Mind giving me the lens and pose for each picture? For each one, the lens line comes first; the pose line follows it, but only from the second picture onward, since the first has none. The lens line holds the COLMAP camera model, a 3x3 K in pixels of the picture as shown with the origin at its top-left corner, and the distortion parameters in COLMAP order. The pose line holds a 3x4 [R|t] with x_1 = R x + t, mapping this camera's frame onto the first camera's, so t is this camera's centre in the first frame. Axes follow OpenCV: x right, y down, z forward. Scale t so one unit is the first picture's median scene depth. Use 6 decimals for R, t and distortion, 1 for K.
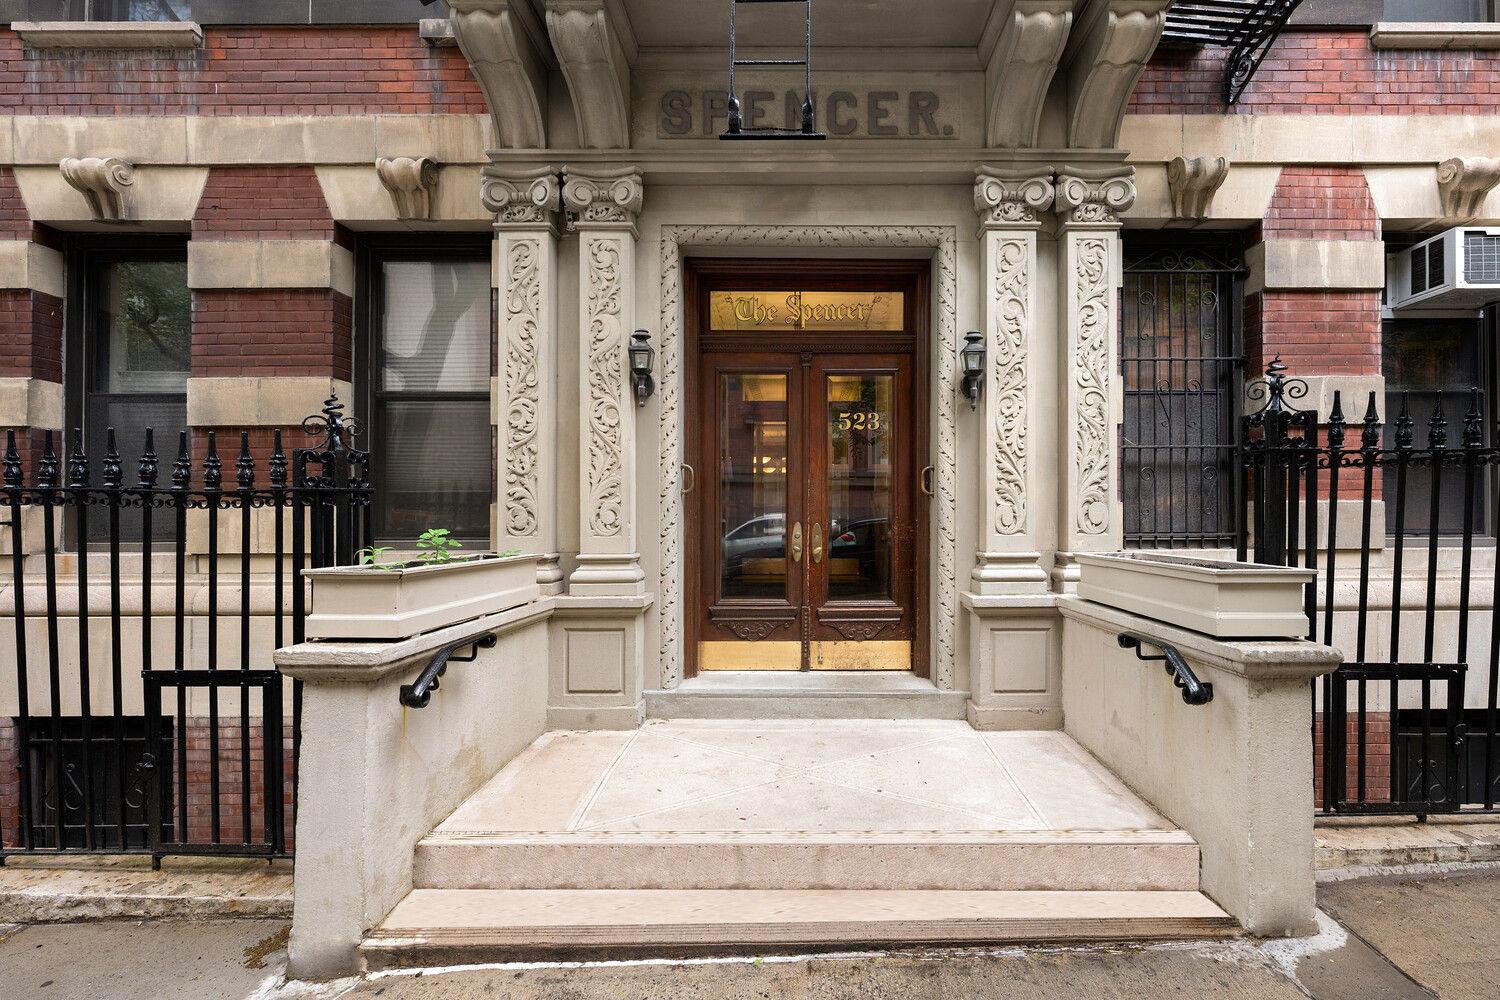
lens RADIAL K [[650.9, 0, 750.5], [0, 650.9, 514.4], [0, 0, 1]] dist [0.000708, -0.000571]
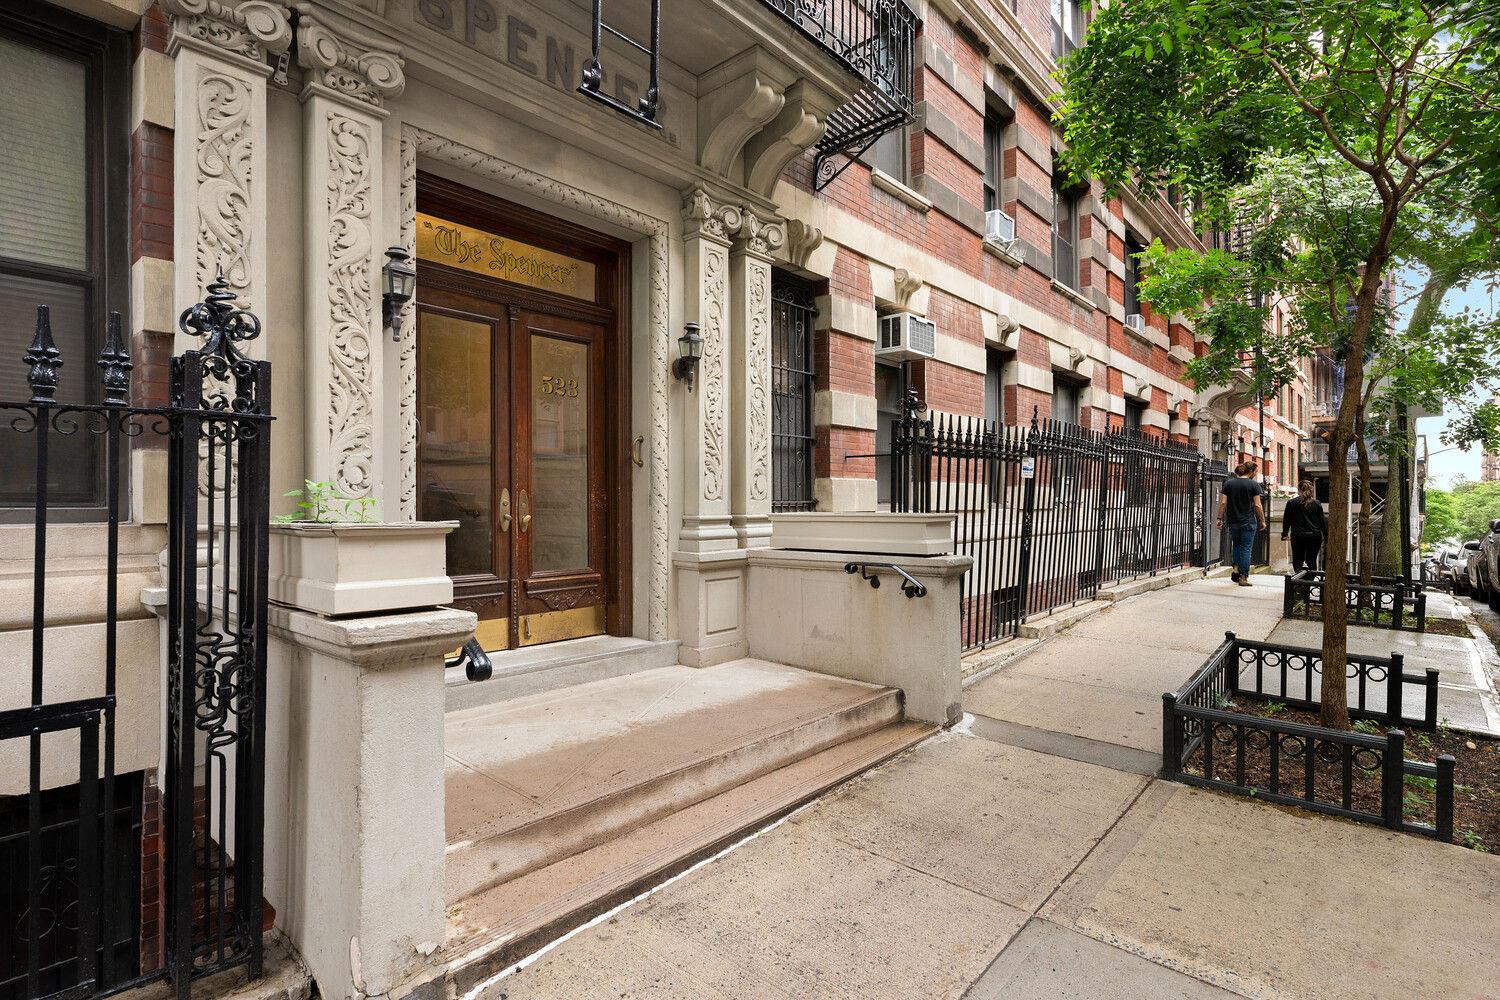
lens RADIAL K [[758.2, 0, 748.4], [0, 758.2, 498.6], [0, 0, 1]] dist [0.003450, -0.000510]
pose [[0.663581, 0.006824, 0.748073, -0.583959], [-0.007789, 0.999967, -0.002212, 0.030361], [-0.748064, -0.004359, 0.663613, 0.037348]]
